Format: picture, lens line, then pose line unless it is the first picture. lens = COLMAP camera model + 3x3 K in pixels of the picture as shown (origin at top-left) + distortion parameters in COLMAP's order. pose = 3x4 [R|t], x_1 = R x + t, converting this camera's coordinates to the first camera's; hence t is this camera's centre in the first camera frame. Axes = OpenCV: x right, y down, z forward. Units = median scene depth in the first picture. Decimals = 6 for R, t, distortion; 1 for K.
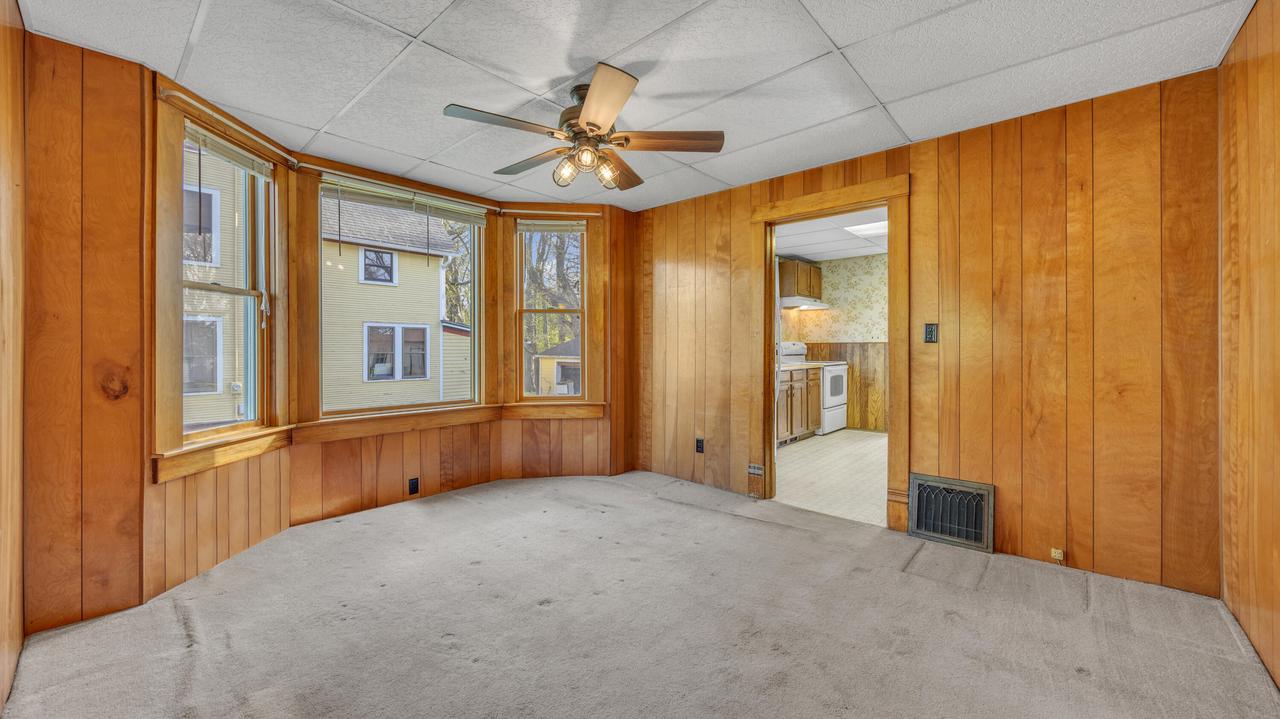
lens RADIAL K [[505.0, 0, 637.9], [0, 505.0, 344.6], [0, 0, 1]] dist [-0.000550, -0.000043]
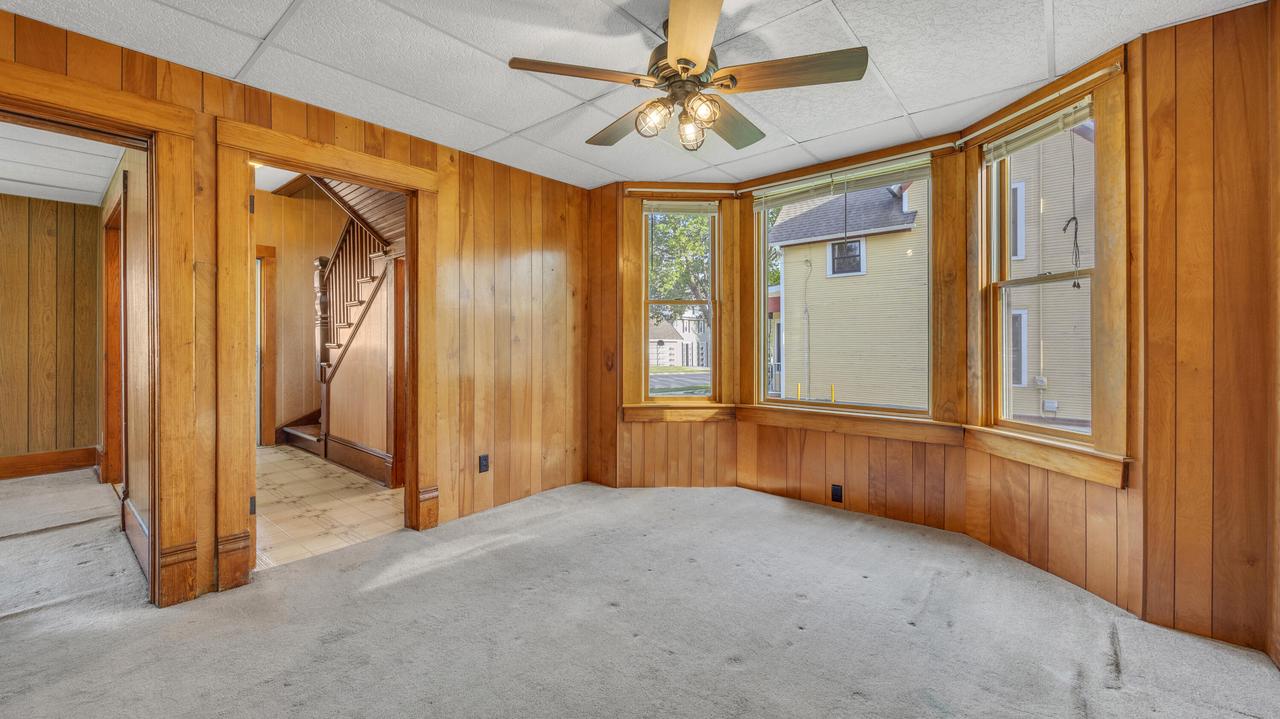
lens RADIAL K [[505.0, 0, 637.9], [0, 505.0, 344.6], [0, 0, 1]] dist [-0.000550, -0.000043]
pose [[0.023851, 0.001274, -0.999715, 0.460614], [0.000458, 0.999999, 0.001285, 0.008773], [0.999715, -0.000489, 0.023851, 0.613405]]
